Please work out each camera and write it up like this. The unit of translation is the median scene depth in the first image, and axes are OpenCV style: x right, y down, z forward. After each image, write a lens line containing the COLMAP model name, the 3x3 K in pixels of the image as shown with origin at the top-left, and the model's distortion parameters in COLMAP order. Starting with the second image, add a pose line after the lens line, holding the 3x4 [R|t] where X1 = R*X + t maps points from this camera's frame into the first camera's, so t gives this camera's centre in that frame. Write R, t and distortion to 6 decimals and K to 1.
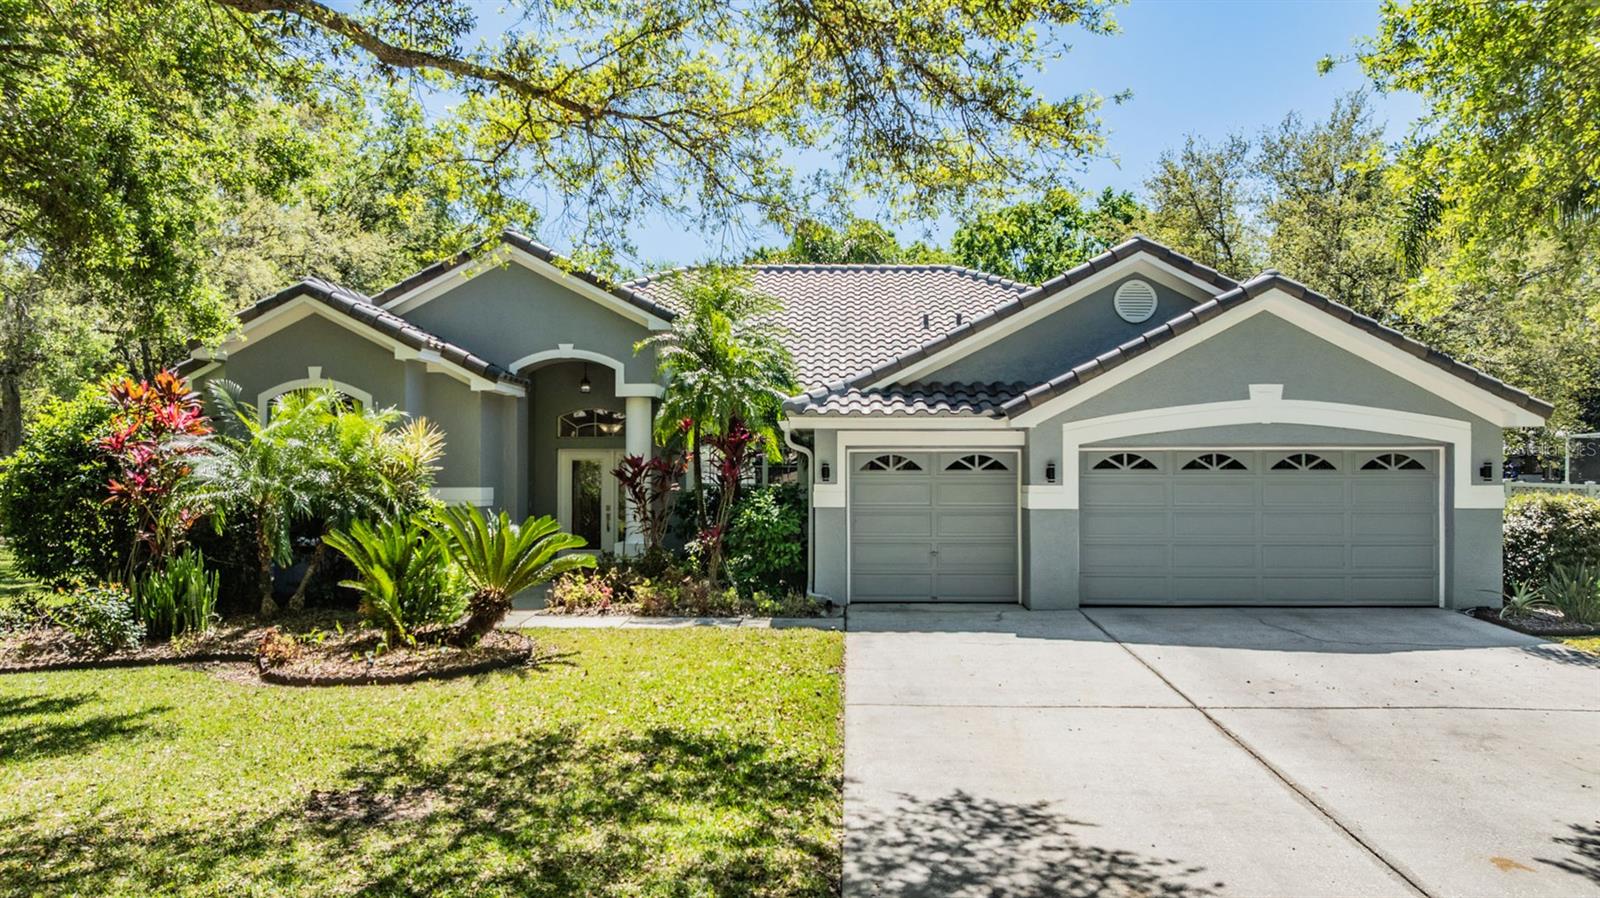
lens RADIAL K [[1127.9, 0, 800.0], [0, 1127.9, 449.0], [0, 0, 1]] dist [-0.012094, -0.000893]
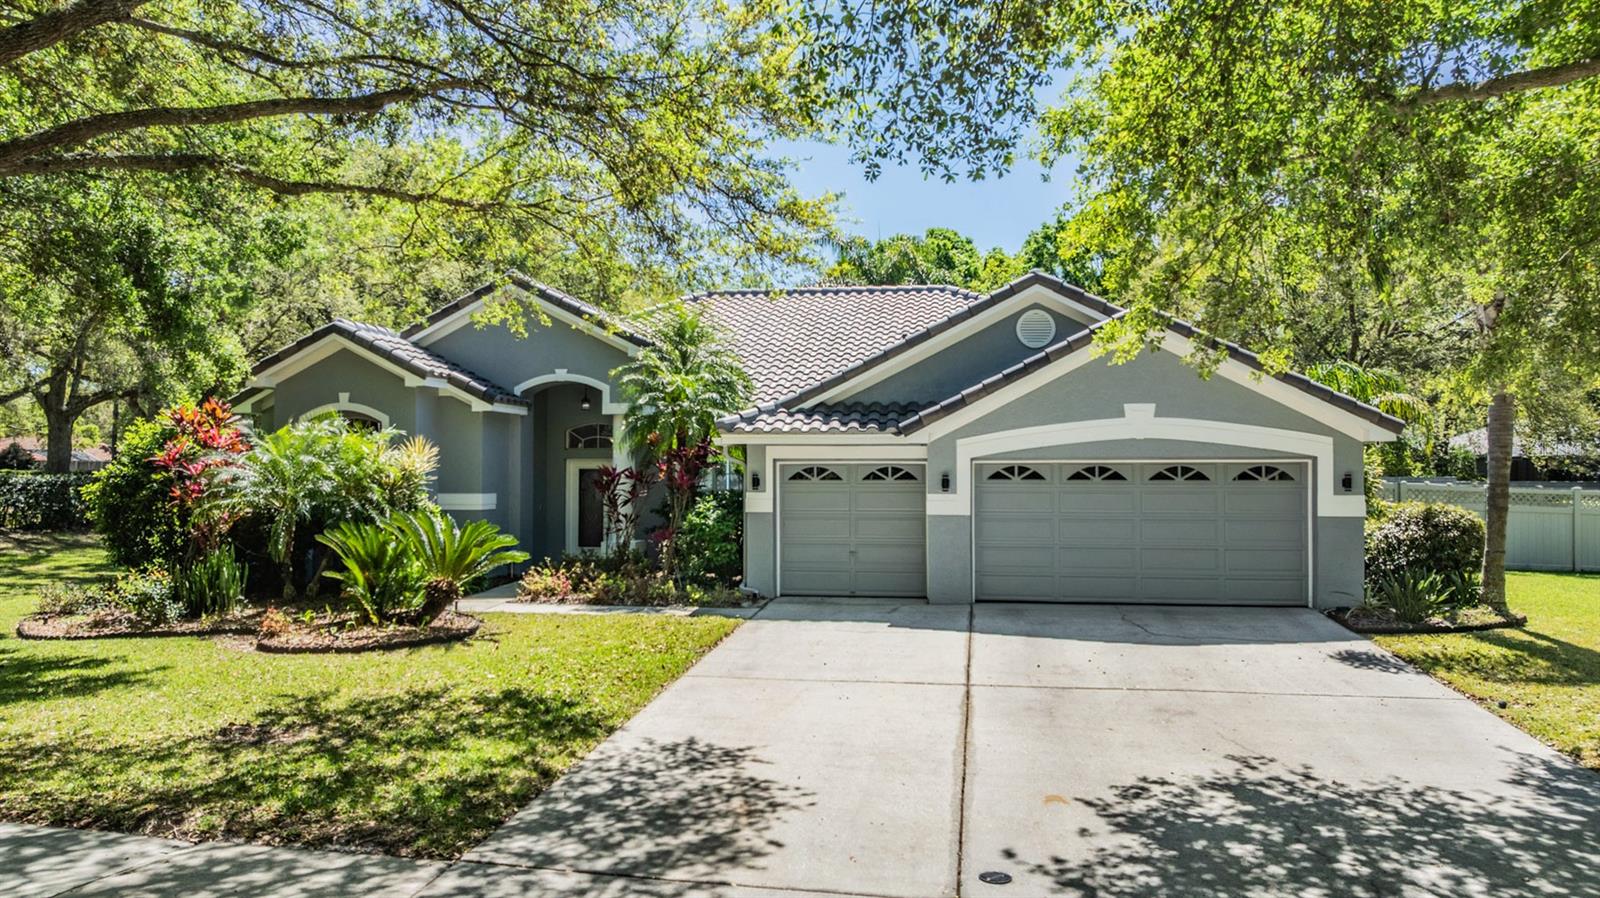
lens RADIAL K [[1126.1, 0, 800.2], [0, 1126.1, 429.8], [0, 0, 1]] dist [-0.003631, -0.004431]
pose [[0.992312, -0.004498, -0.123680, 0.221479], [0.002766, 0.999896, -0.014168, -0.016973], [0.123730, 0.013717, 0.992221, -0.144525]]
